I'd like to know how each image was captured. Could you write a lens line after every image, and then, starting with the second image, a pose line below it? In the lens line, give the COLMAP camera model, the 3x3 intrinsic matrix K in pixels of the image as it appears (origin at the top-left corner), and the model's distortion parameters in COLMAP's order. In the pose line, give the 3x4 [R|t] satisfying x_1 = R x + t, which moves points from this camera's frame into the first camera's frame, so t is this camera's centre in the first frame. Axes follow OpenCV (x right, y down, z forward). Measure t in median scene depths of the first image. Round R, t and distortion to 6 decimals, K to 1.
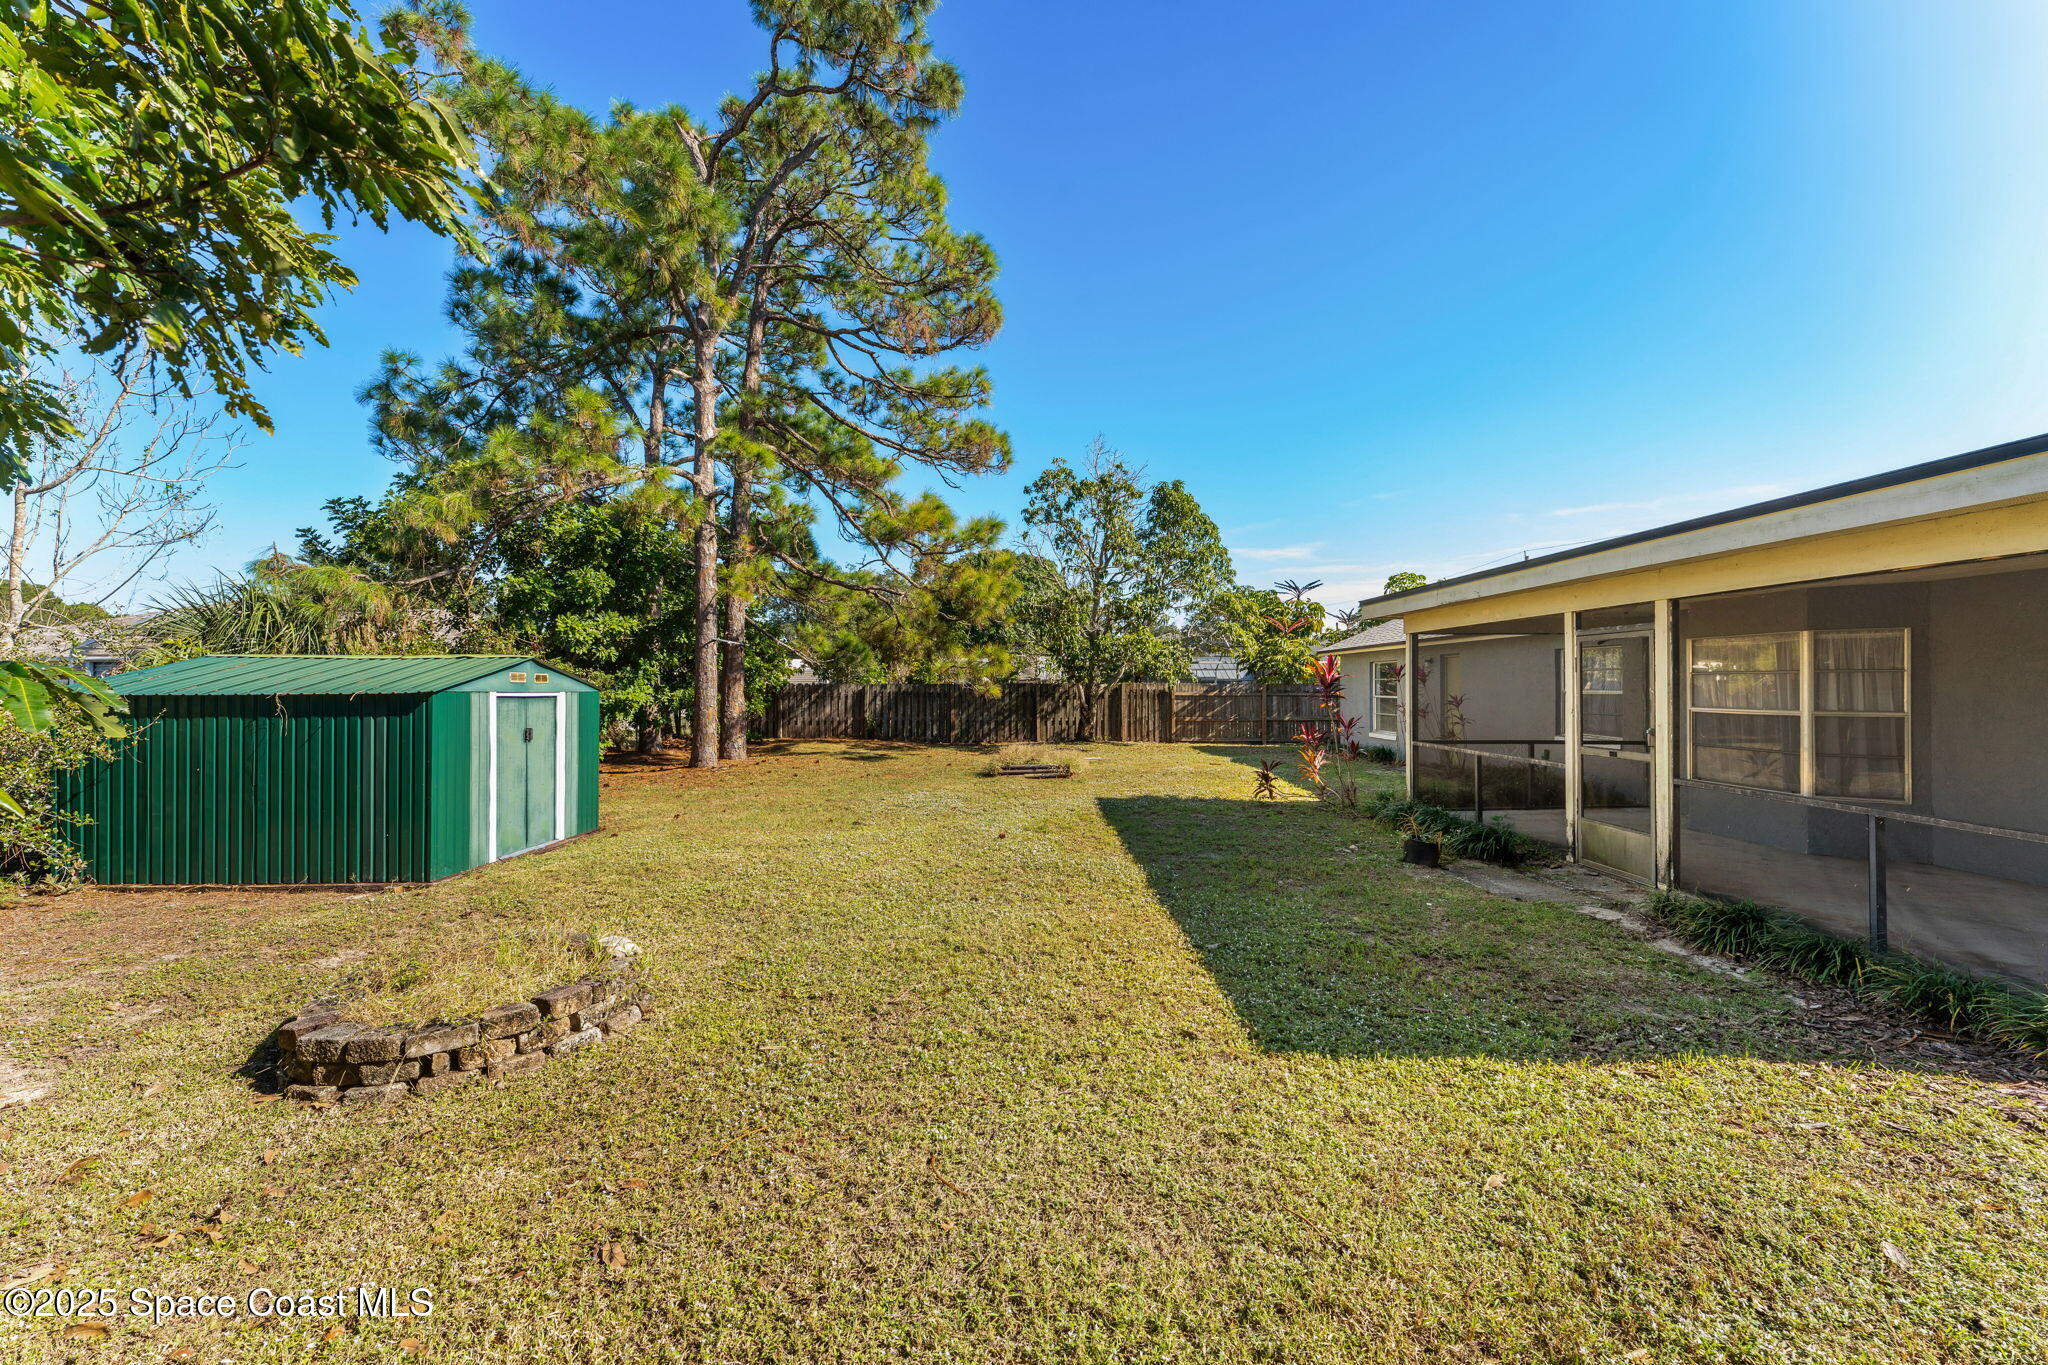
lens RADIAL K [[807.0, 0, 1020.5], [0, 807.0, 685.5], [0, 0, 1]] dist [0.003521, 0.000639]
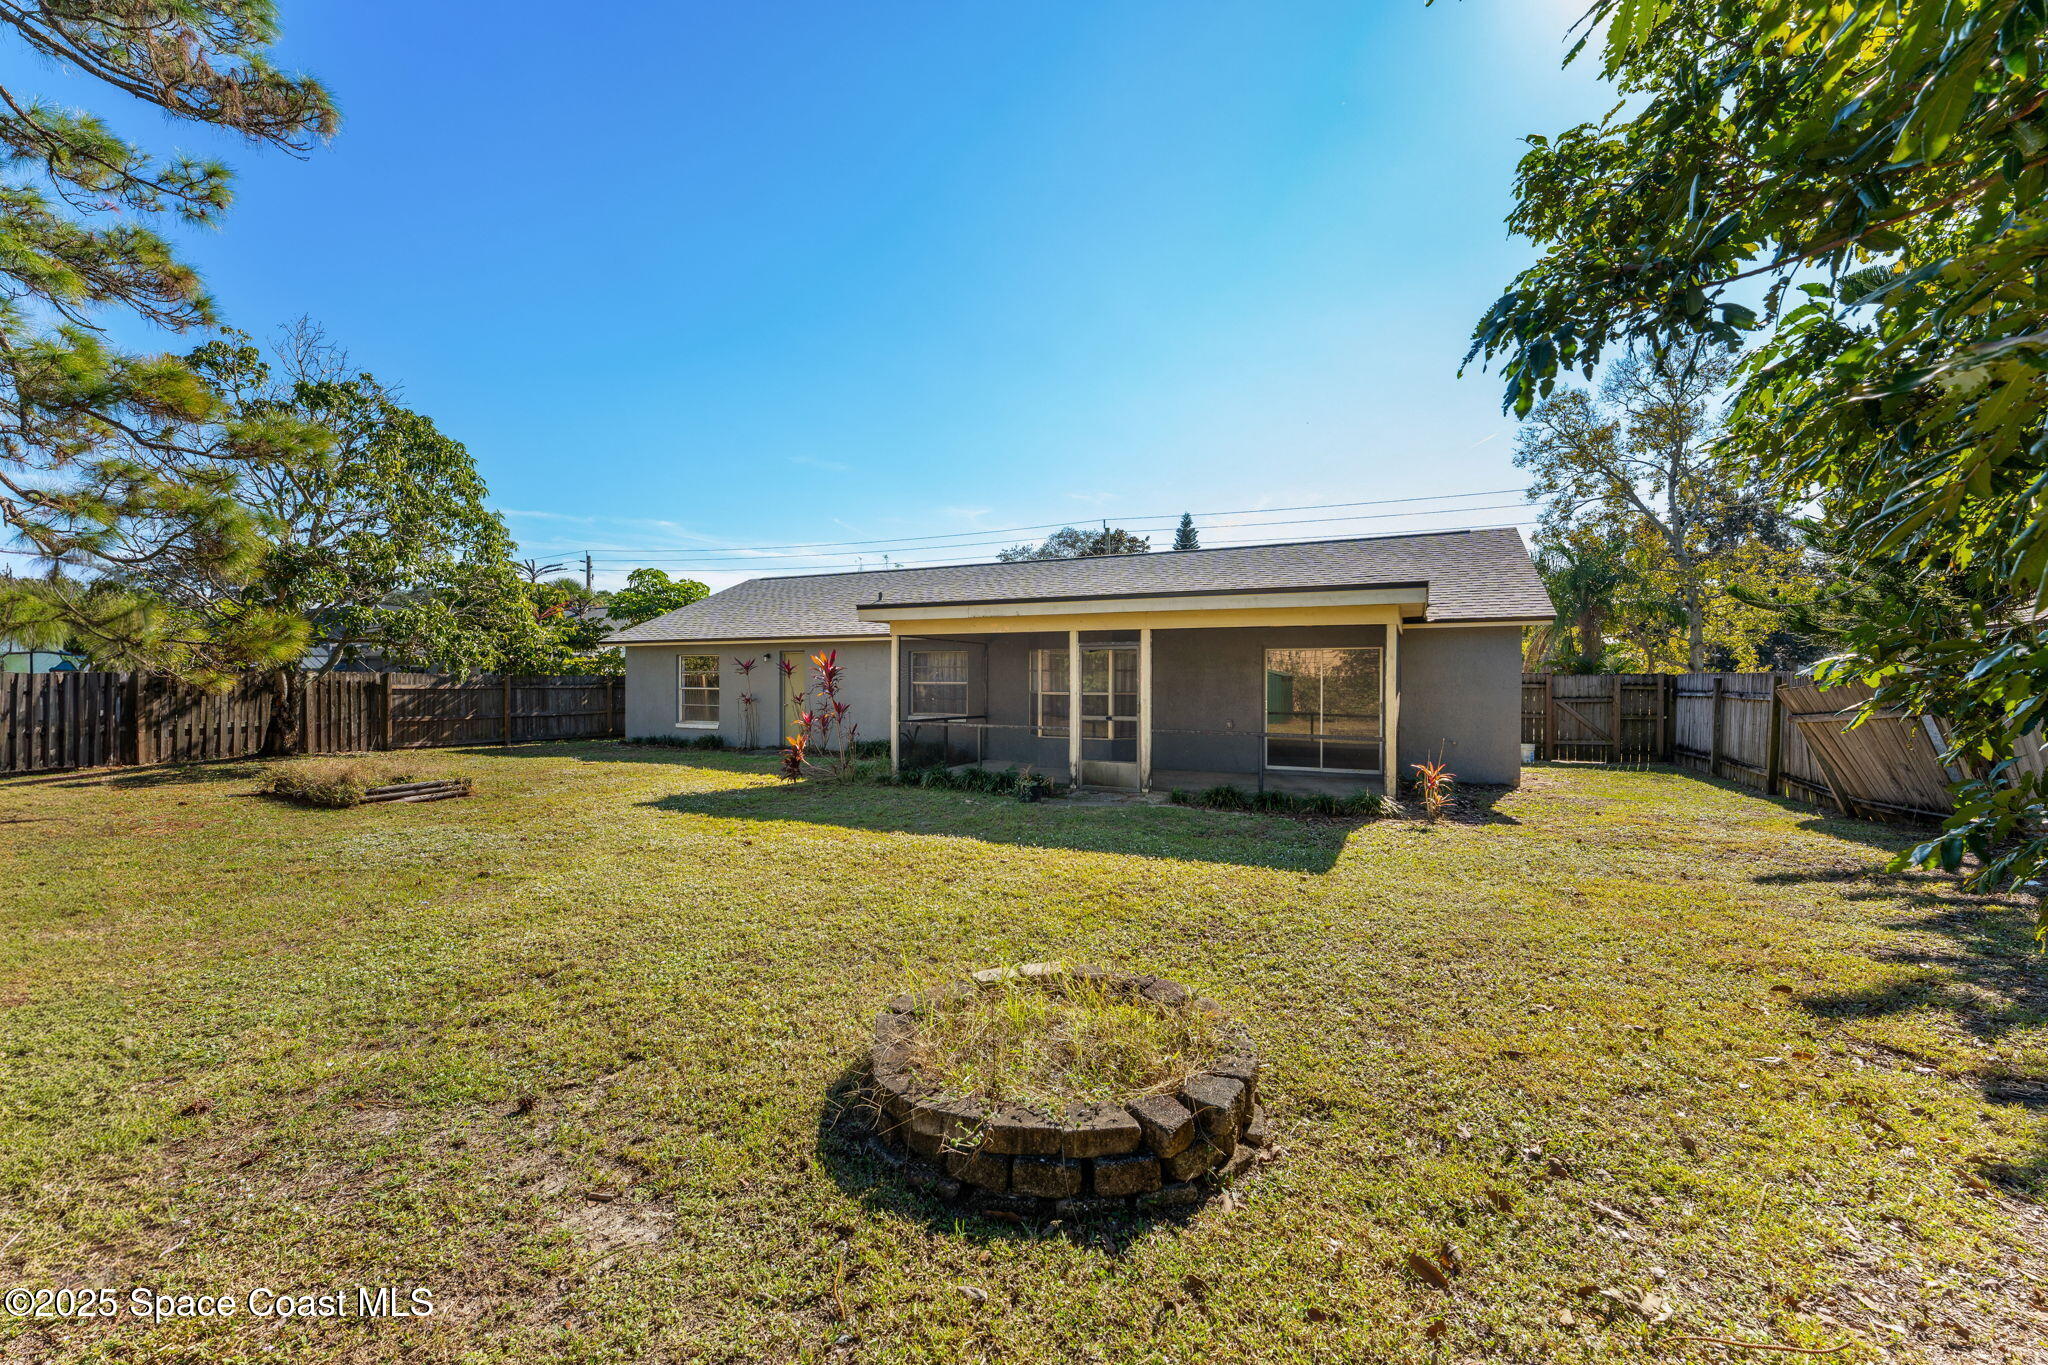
lens RADIAL K [[807.0, 0, 1018.7], [0, 807.0, 684.1], [0, 0, 1]] dist [0.003521, 0.000639]
pose [[0.437719, 0.000323, 0.899112, -0.392976], [-0.005322, 0.999983, 0.002231, 0.004612], [-0.899096, -0.005762, 0.437714, 0.202929]]
